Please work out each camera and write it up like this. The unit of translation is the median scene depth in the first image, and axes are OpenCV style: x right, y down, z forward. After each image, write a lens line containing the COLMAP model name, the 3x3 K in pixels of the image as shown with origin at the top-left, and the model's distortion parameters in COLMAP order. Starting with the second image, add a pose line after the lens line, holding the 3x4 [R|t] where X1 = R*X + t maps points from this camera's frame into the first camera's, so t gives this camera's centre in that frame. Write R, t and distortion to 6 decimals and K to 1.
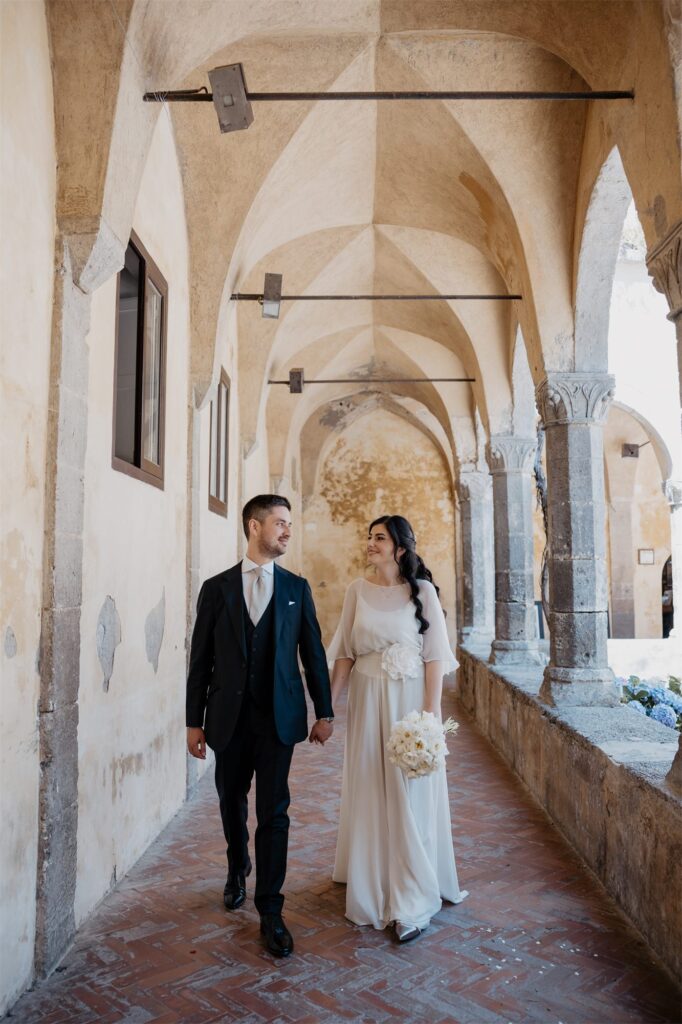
lens RADIAL K [[861.5, 0, 338.8], [0, 861.5, 521.2], [0, 0, 1]] dist [-0.088674, 0.072981]
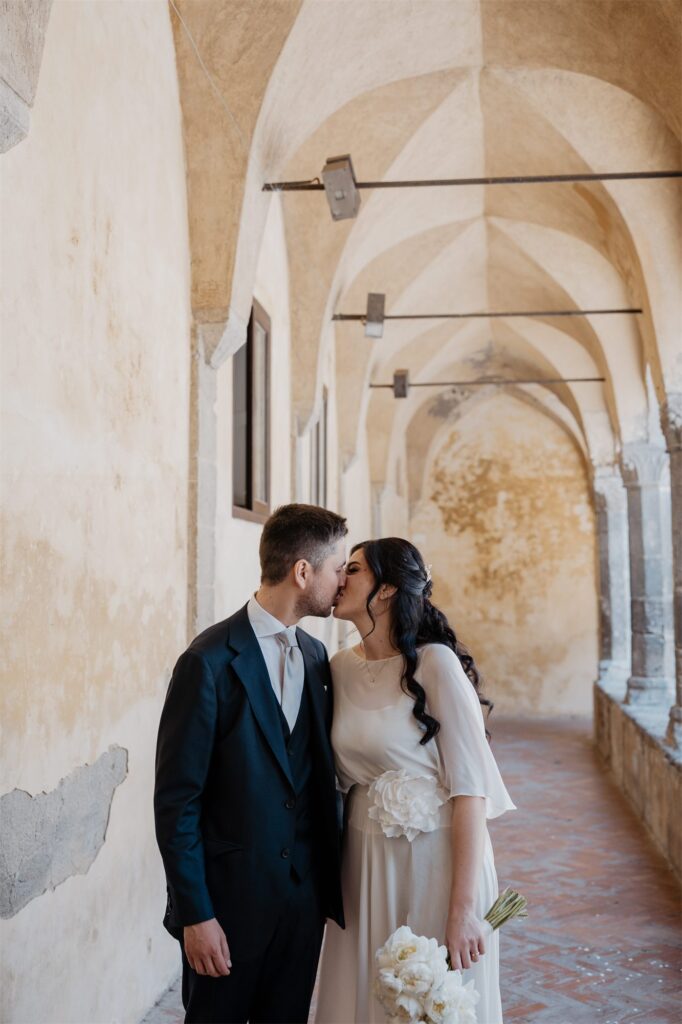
lens RADIAL K [[1223.2, 0, 345.3], [0, 1223.2, 505.1], [0, 0, 1]] dist [0.011376, 0.000000]
pose [[0.995592, -0.010065, -0.093248, 0.014608], [0.010176, 0.999948, 0.000714, -0.057242], [0.093236, -0.001660, 0.995643, -0.380773]]
